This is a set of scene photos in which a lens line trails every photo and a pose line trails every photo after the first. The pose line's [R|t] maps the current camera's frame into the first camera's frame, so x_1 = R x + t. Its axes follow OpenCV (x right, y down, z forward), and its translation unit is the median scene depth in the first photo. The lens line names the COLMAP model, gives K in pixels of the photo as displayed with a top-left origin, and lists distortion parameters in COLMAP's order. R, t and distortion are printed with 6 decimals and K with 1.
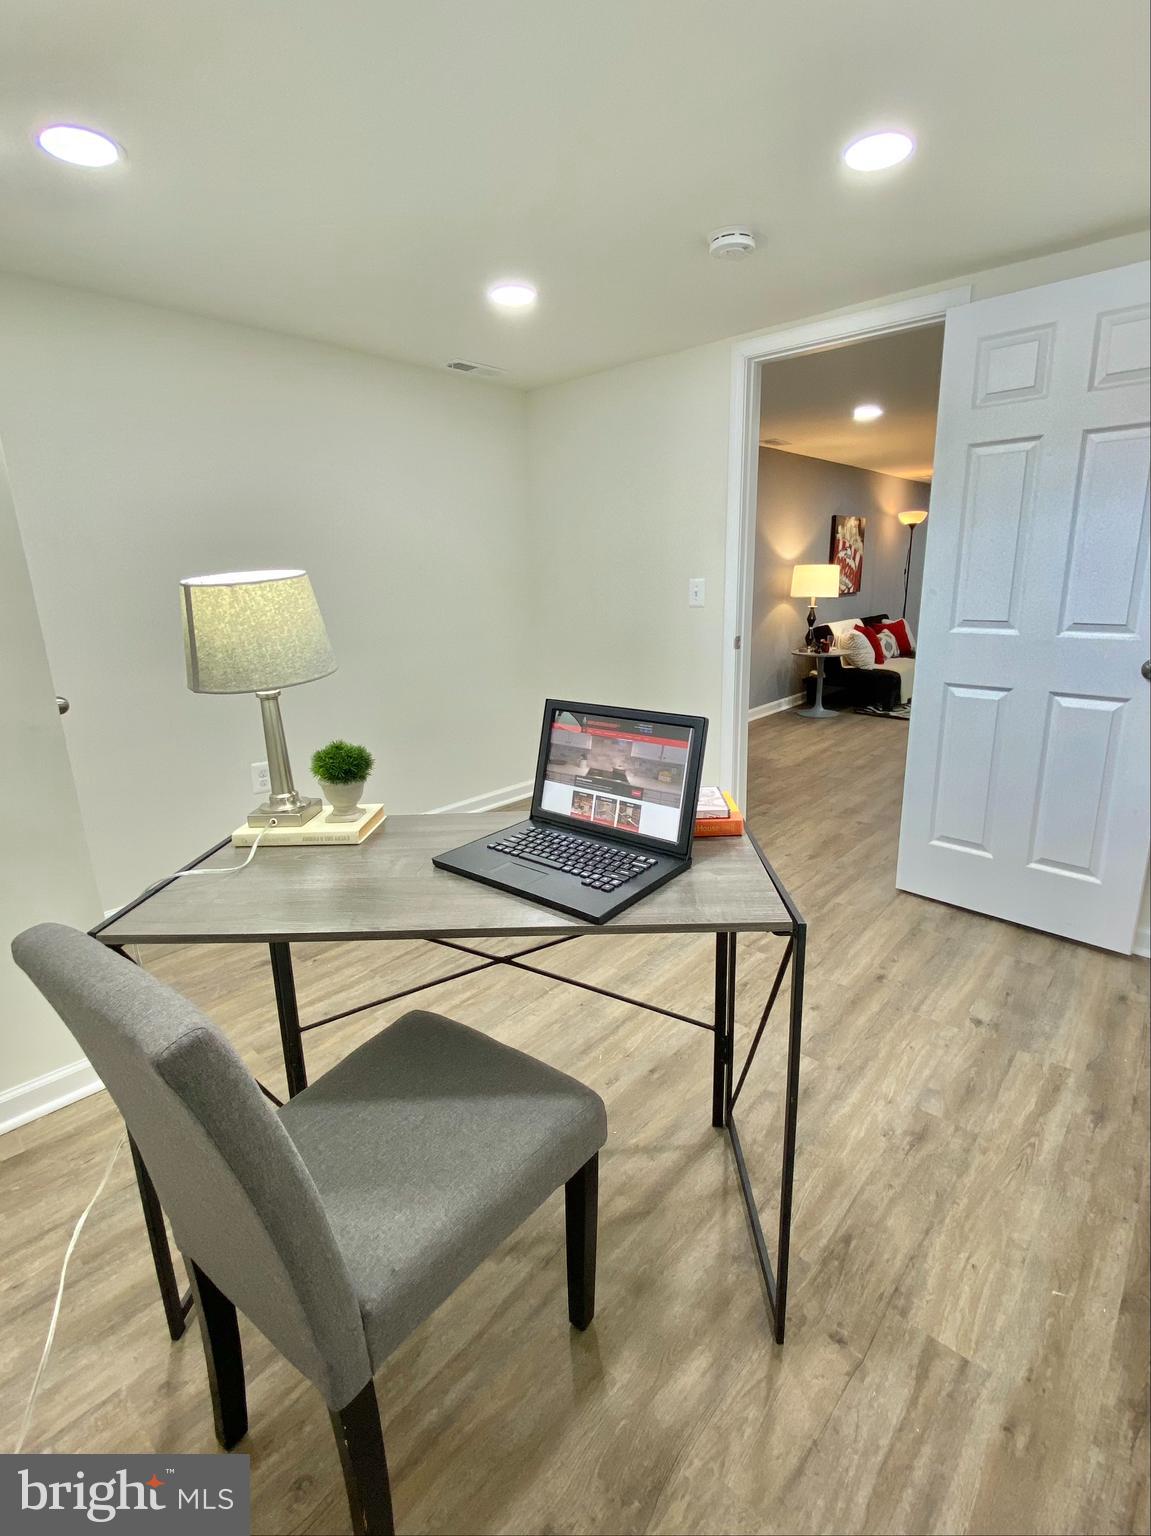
lens RADIAL K [[752.7, 0, 575.5], [0, 752.7, 768.0], [0, 0, 1]] dist [-0.000148, -0.000044]
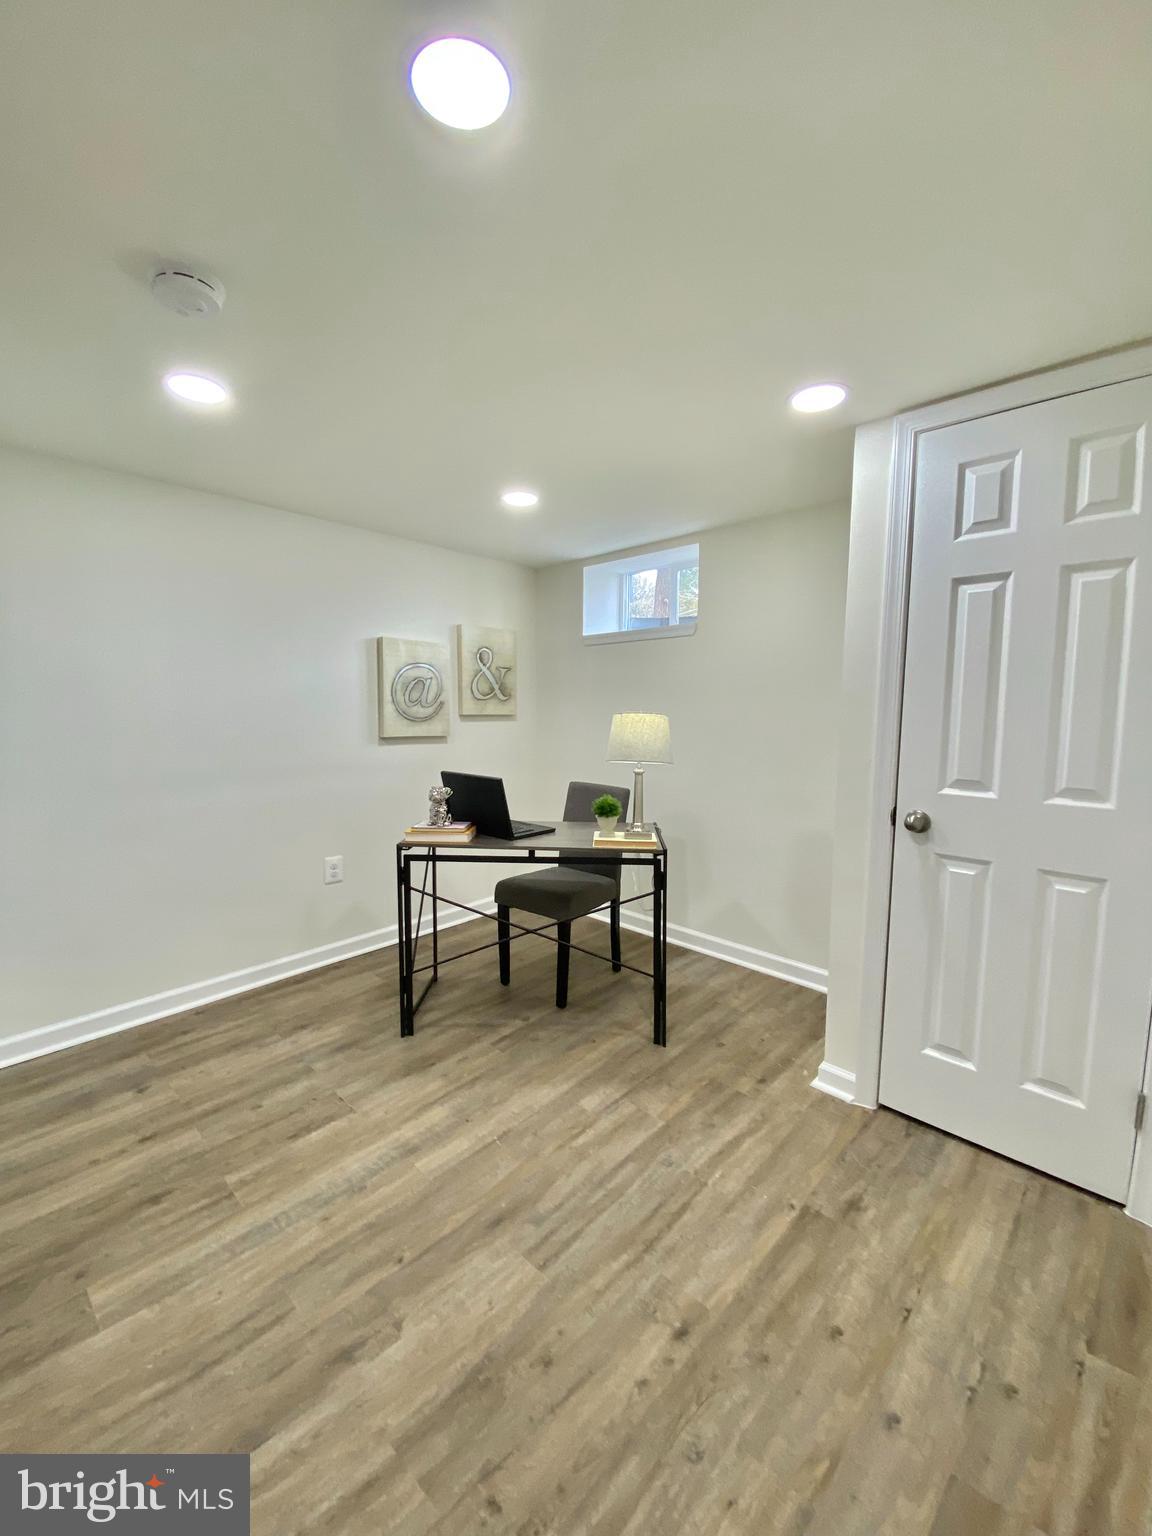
lens RADIAL K [[611.1, 0, 576.0], [0, 611.1, 768.0], [0, 0, 1]] dist [0.024130, -0.022755]
pose [[-0.999909, 0.012933, -0.003753, -0.172384], [0.010855, 0.938972, 0.343823, -0.518411], [0.007970, 0.343751, -0.939027, 1.934071]]
